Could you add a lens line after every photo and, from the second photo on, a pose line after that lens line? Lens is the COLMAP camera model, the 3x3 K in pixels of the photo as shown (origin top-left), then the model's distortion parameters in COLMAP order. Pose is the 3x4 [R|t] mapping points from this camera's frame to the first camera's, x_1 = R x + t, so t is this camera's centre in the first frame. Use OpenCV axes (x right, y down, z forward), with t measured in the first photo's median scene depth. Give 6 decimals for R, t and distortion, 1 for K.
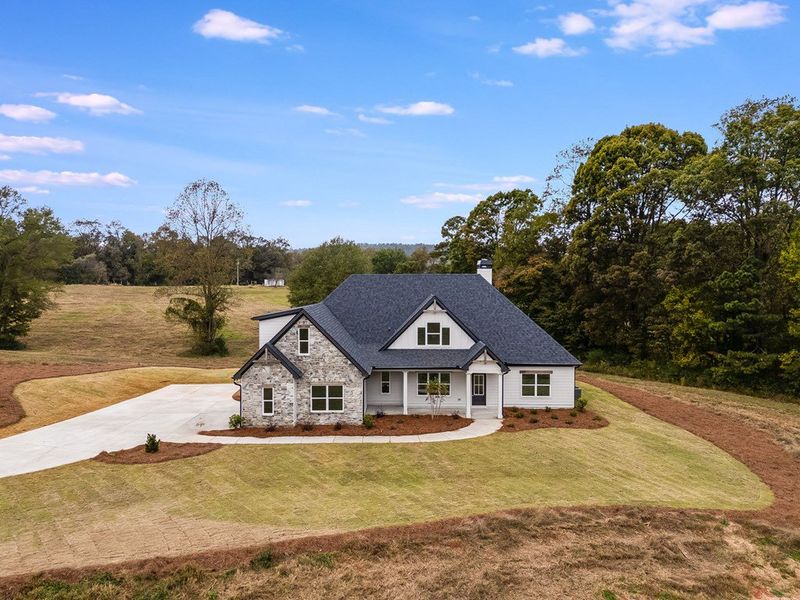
lens RADIAL K [[595.4, 0, 398.4], [0, 595.4, 285.9], [0, 0, 1]] dist [0.080961, -0.003312]
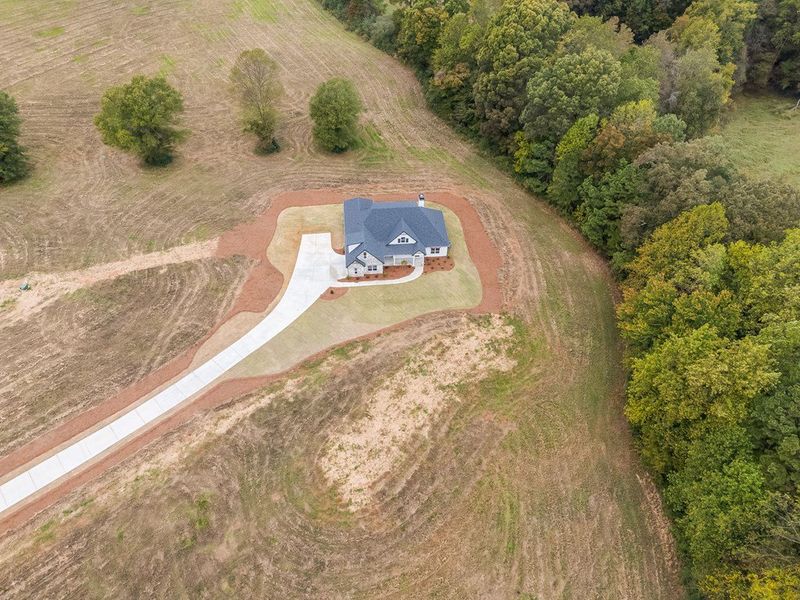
lens RADIAL K [[591.9, 0, 400.0], [0, 591.9, 300.0], [0, 0, 1]] dist [0.059074, -0.003178]
pose [[0.995811, -0.053623, 0.074055, -0.211506], [-0.011973, 0.726501, 0.687061, -1.906836], [-0.090643, -0.685070, 0.722816, -1.501361]]
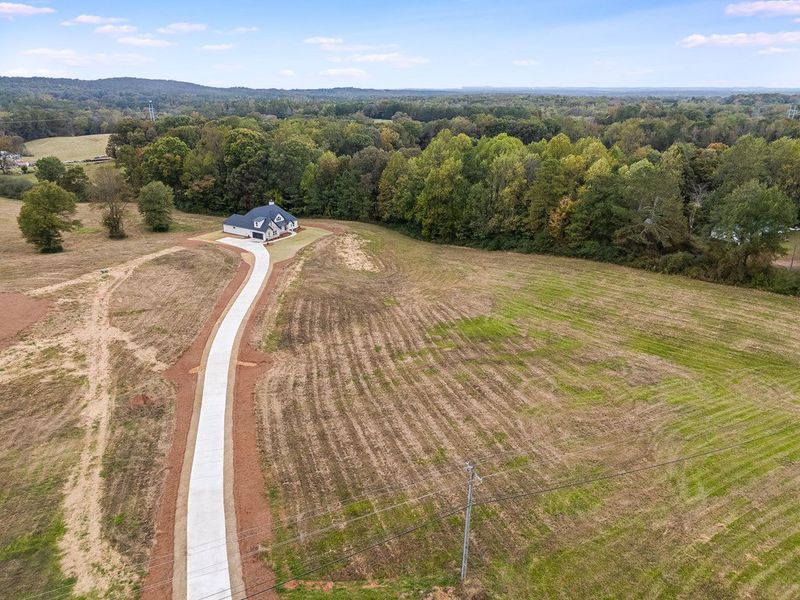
lens RADIAL K [[591.9, 0, 400.0], [0, 591.9, 300.0], [0, 0, 1]] dist [0.059074, -0.003178]
pose [[0.560939, -0.275184, 0.780783, -3.975112], [0.008463, 0.944994, 0.326979, -1.038076], [-0.827814, -0.176808, 0.532412, -3.089723]]
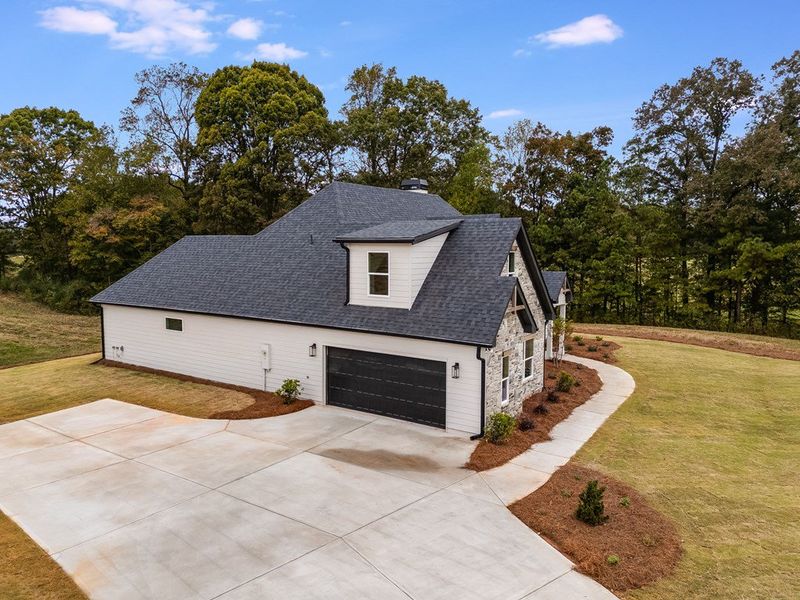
lens RADIAL K [[595.4, 0, 398.4], [0, 595.4, 285.9], [0, 0, 1]] dist [0.080961, -0.003312]
pose [[0.565889, -0.063024, 0.822069, -0.691794], [0.016448, 0.997739, 0.065170, 0.060227], [-0.824317, -0.023357, 0.565646, 0.715233]]
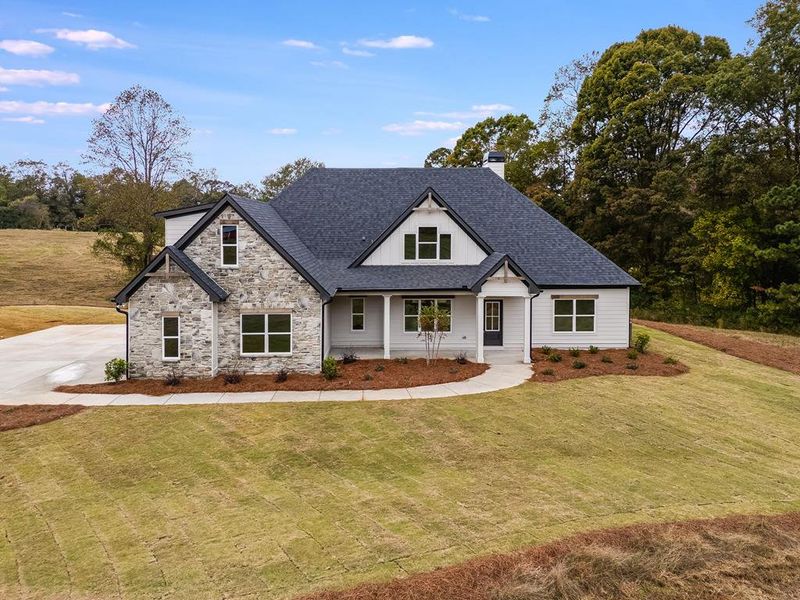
lens RADIAL K [[619.0, 0, 399.9], [0, 619.0, 234.9], [0, 0, 1]] dist [0.057711, -0.009871]
pose [[0.999272, -0.001719, 0.038111, 0.000025], [0.002057, 0.999959, -0.008855, 0.083294], [-0.038094, 0.008927, 0.999234, 0.306775]]
